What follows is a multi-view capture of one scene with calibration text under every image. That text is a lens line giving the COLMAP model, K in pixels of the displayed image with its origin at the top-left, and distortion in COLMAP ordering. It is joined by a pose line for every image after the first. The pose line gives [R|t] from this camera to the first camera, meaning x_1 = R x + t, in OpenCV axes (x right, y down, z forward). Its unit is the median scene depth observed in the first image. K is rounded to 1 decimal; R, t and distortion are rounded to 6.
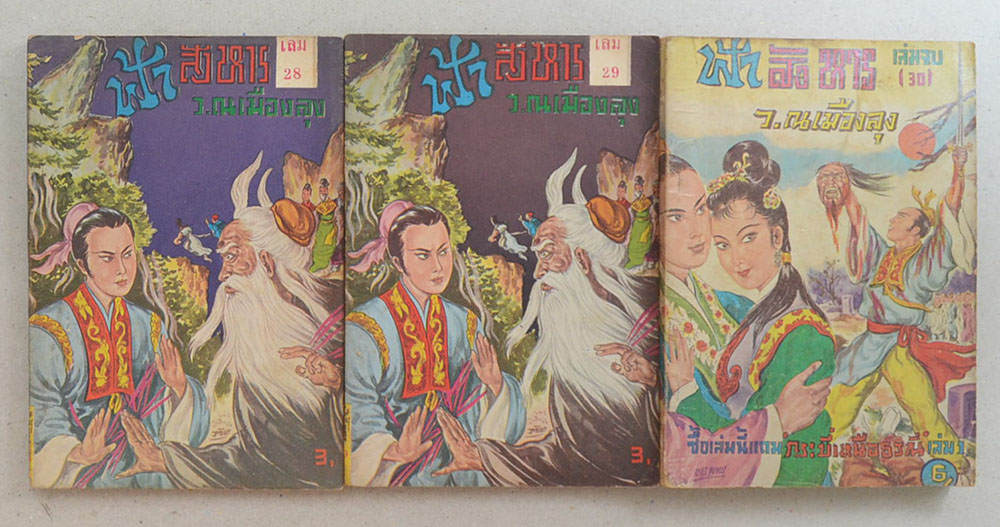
lens RADIAL K [[664.4, 0, 499.7], [0, 664.4, 257.0], [0, 0, 1]] dist [-0.008145, -0.001796]
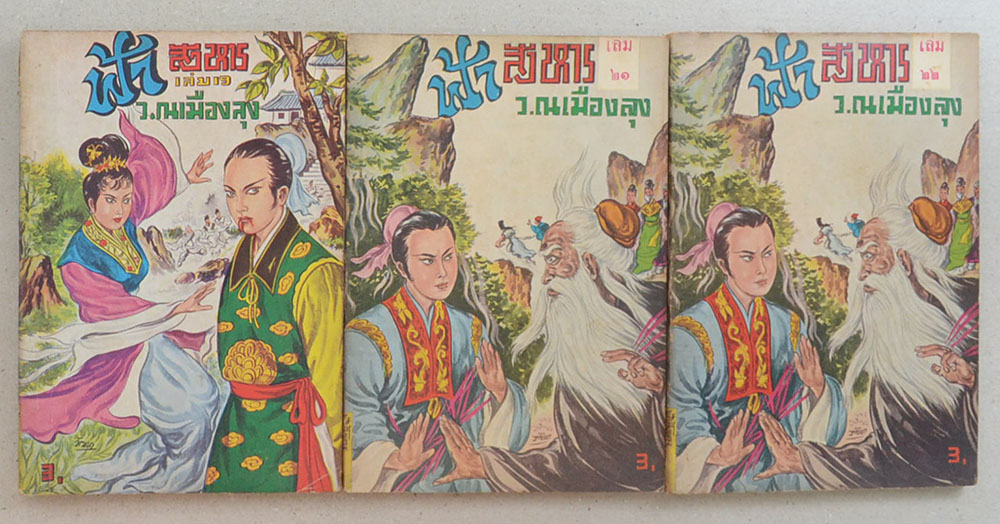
lens RADIAL K [[674.1, 0, 500.0], [0, 674.1, 262.0], [0, 0, 1]] dist [-0.011295, -0.003391]
pose [[0.999917, -0.002564, 0.012653, -0.494725], [0.002568, 0.999997, -0.000308, 0.003878], [-0.012653, 0.000340, 0.999920, -0.002338]]
